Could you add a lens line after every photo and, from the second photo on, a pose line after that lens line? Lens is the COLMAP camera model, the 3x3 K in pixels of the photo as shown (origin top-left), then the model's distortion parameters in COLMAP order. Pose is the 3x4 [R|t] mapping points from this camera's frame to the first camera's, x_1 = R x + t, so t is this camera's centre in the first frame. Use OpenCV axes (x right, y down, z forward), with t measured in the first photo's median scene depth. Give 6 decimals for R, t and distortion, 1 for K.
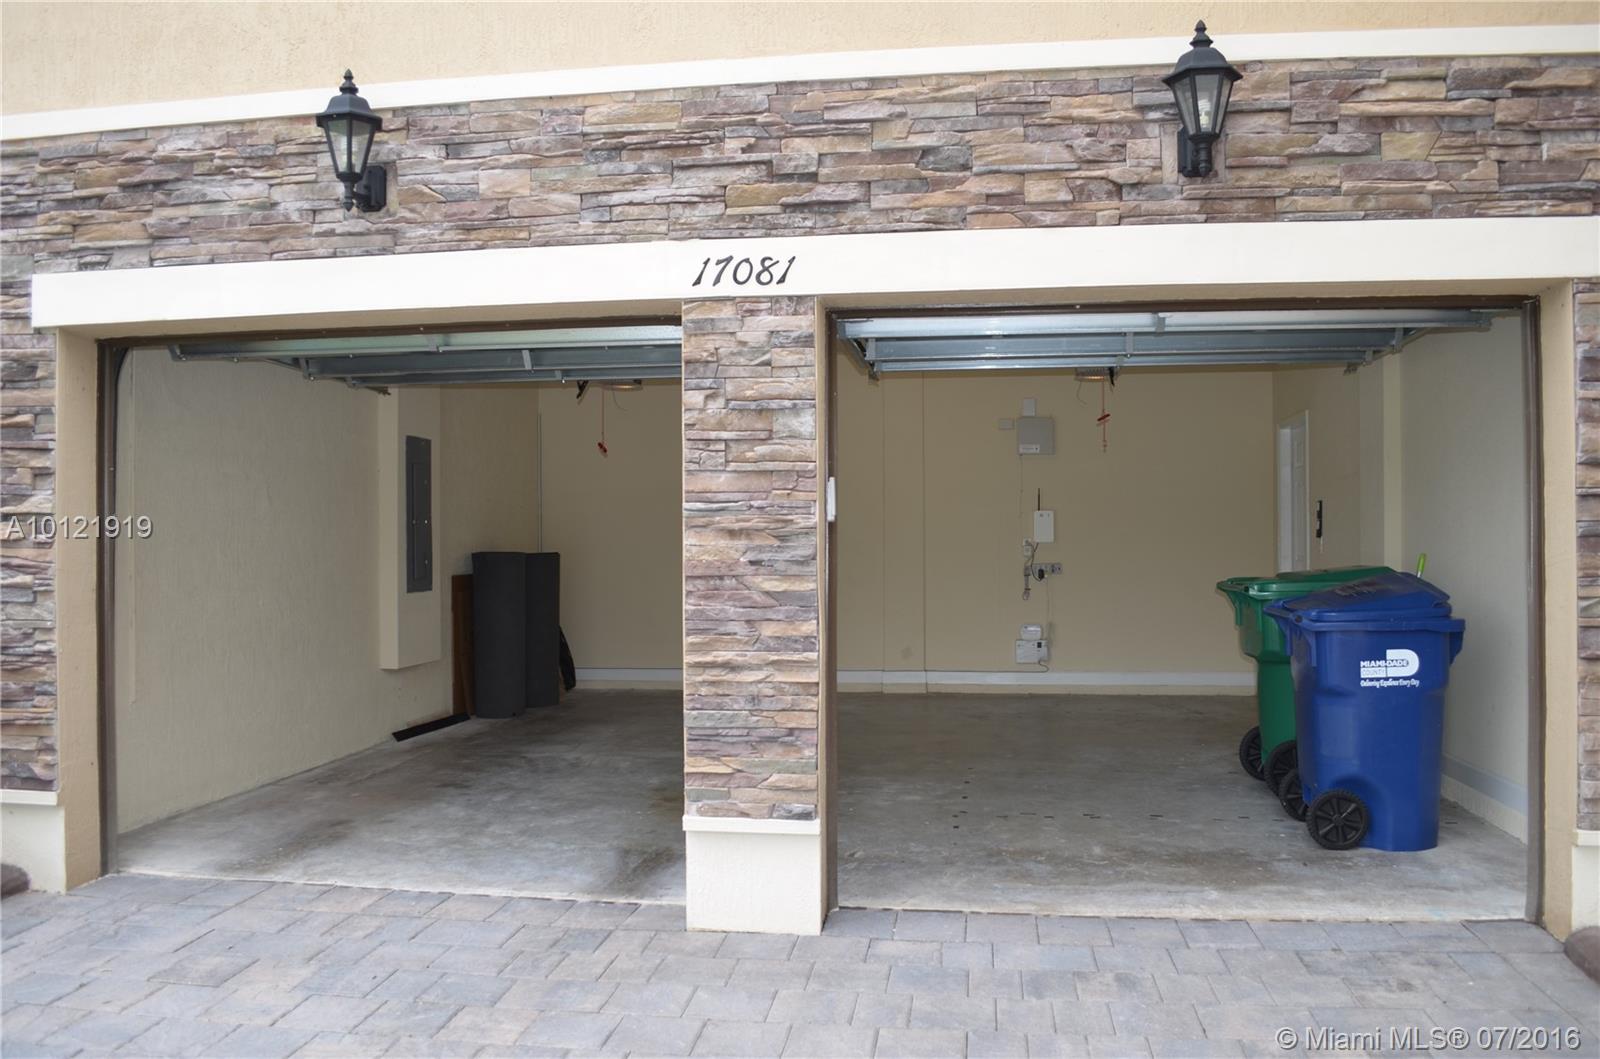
lens RADIAL K [[1268.3, 0, 798.5], [0, 1268.3, 530.5], [0, 0, 1]] dist [-0.002211, 0.000098]
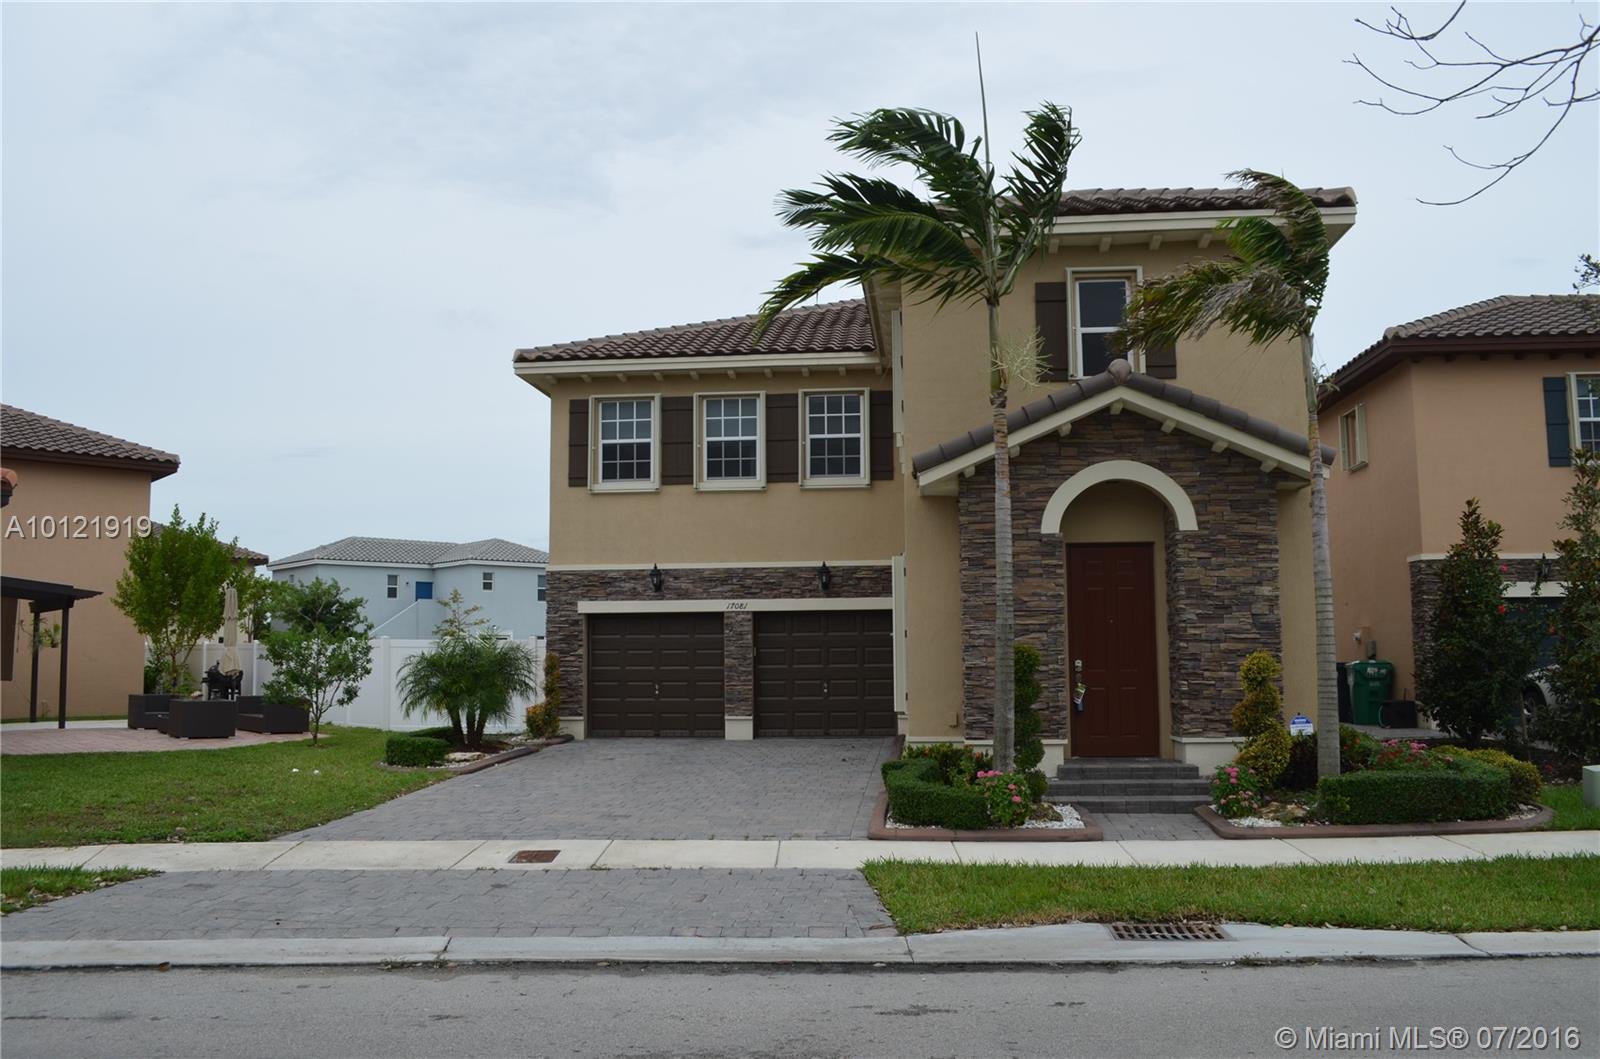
lens RADIAL K [[1268.3, 0, 799.1], [0, 1268.3, 530.4], [0, 0, 1]] dist [-0.002211, 0.000098]
pose [[0.998566, 0.001222, 0.053523, -0.066078], [0.003583, 0.995973, -0.089585, -0.051962], [-0.053417, 0.089649, 0.994540, -4.007339]]
